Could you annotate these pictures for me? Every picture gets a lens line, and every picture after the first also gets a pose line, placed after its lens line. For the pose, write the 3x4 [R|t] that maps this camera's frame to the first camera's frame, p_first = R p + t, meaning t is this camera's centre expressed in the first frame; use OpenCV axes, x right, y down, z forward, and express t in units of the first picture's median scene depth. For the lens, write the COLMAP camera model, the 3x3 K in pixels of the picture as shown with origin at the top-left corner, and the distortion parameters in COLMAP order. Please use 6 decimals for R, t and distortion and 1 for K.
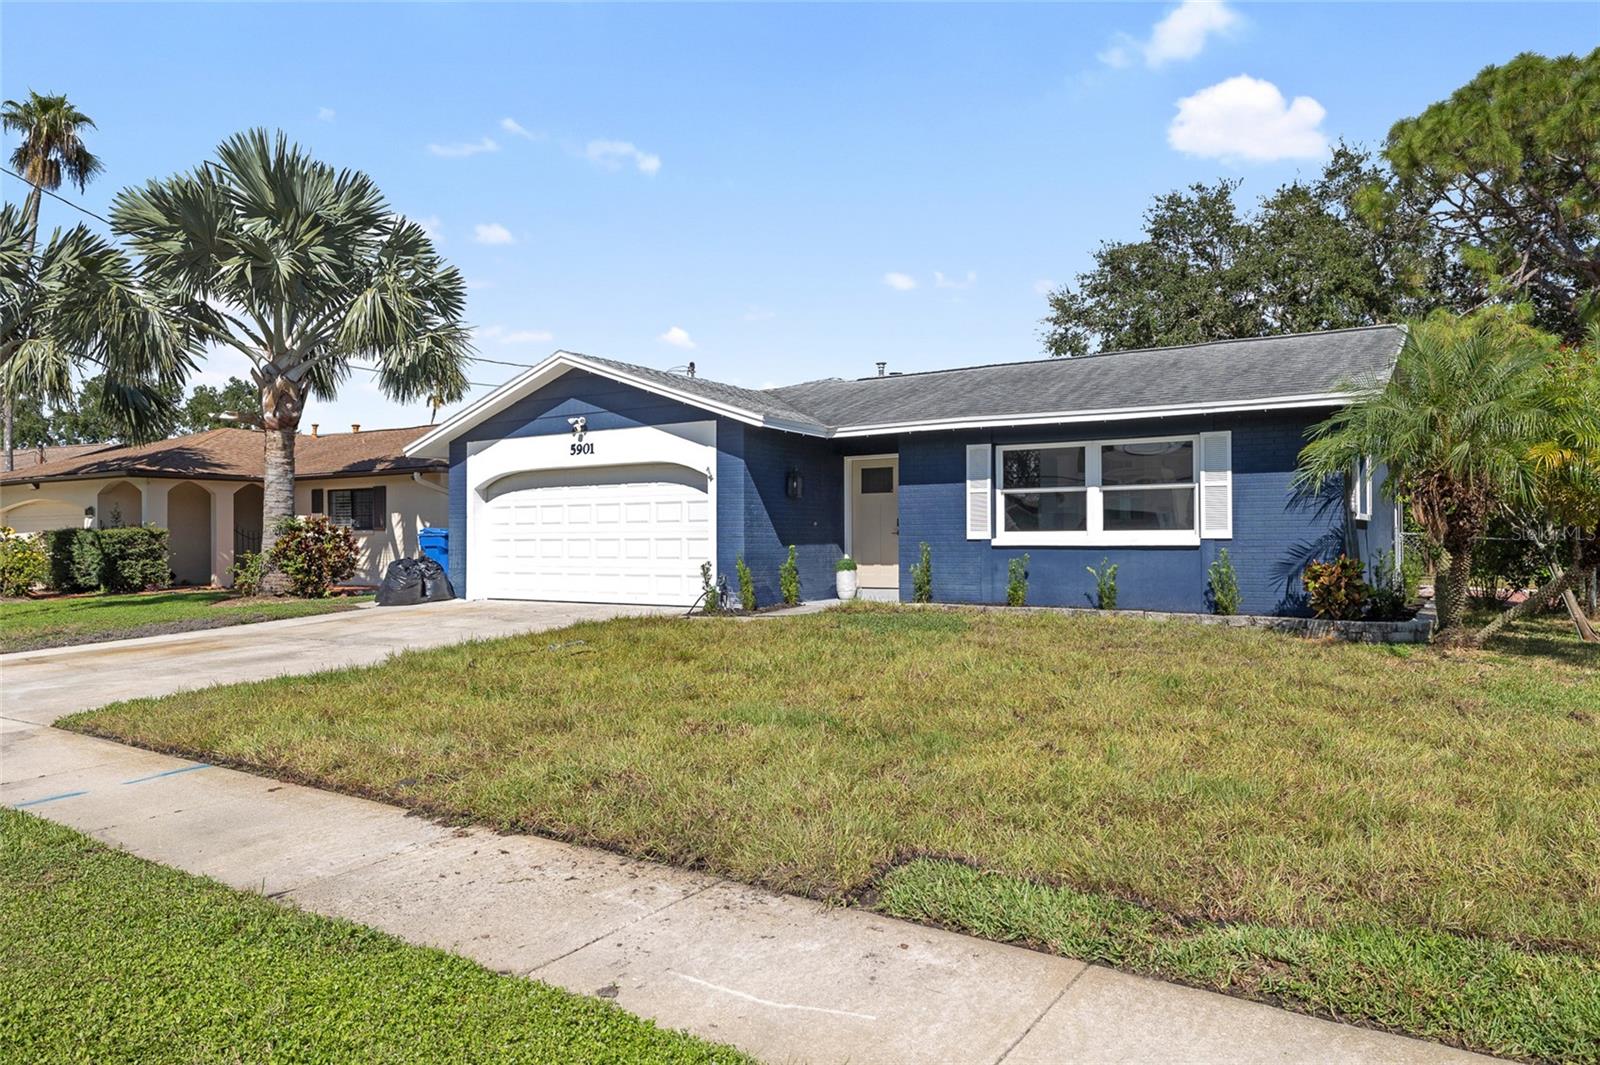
lens RADIAL K [[1061.0, 0, 800.0], [0, 1061.0, 532.5], [0, 0, 1]] dist [0.021218, -0.000250]
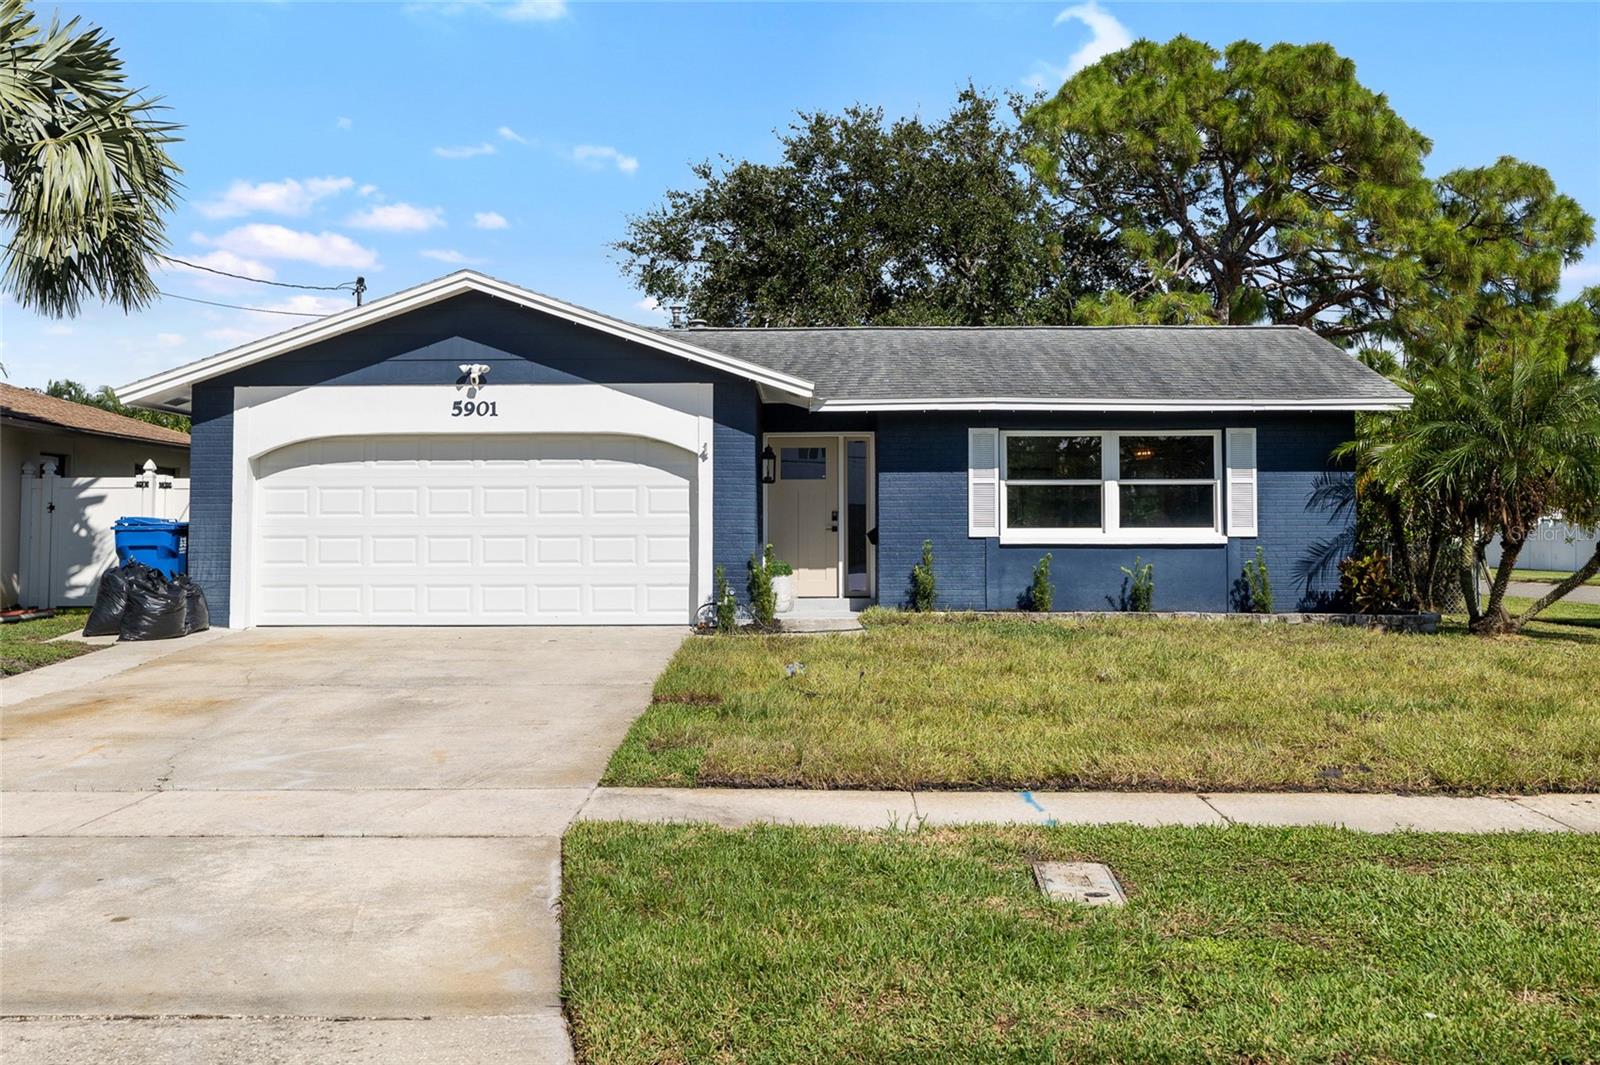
lens RADIAL K [[1553.4, 0, 795.5], [0, 1553.4, 527.6], [0, 0, 1]] dist [0.007102, -0.000472]
pose [[0.845802, 0.005299, 0.533470, -0.639841], [-0.005634, 0.999984, -0.001001, 0.000866], [-0.533467, -0.002159, 0.845818, 0.005959]]
